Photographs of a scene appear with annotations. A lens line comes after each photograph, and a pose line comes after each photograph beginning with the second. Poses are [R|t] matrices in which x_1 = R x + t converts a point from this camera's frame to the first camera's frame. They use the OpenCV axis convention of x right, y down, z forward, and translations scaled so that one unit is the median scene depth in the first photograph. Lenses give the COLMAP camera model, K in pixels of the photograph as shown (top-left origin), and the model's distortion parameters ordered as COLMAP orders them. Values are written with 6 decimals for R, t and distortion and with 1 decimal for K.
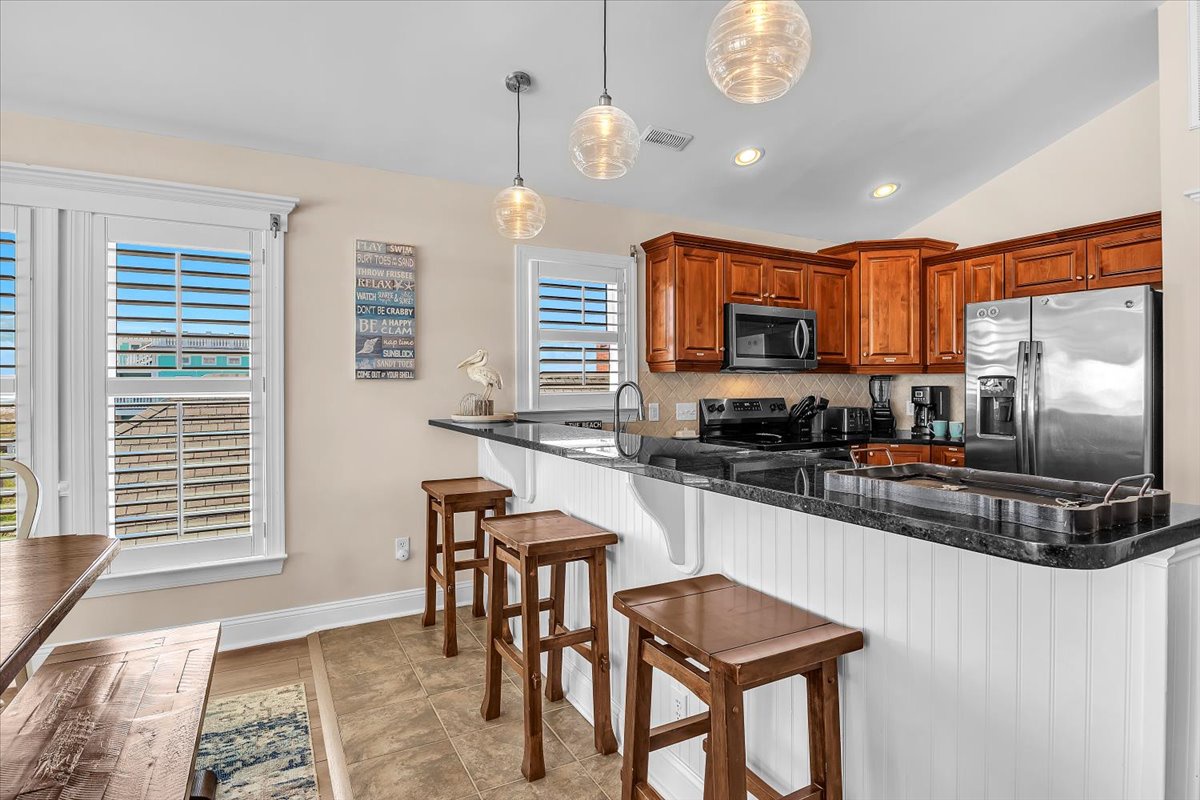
lens RADIAL K [[611.4, 0, 603.6], [0, 611.4, 390.5], [0, 0, 1]] dist [-0.006823, -0.004327]
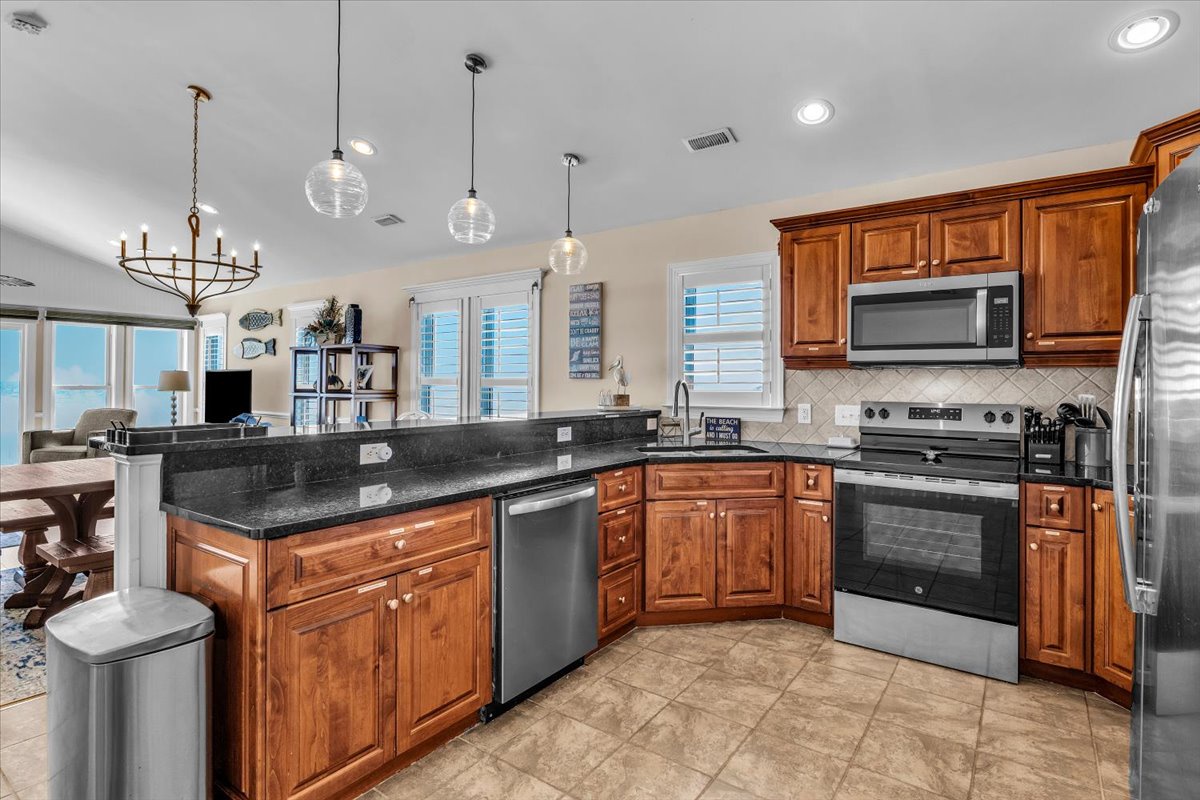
lens RADIAL K [[611.4, 0, 603.1], [0, 611.4, 390.8], [0, 0, 1]] dist [-0.006823, -0.004327]
pose [[0.432700, 0.012681, -0.901449, 0.956280], [-0.019568, 0.999798, 0.004672, 0.003135], [0.901326, 0.015618, 0.432860, 0.408818]]
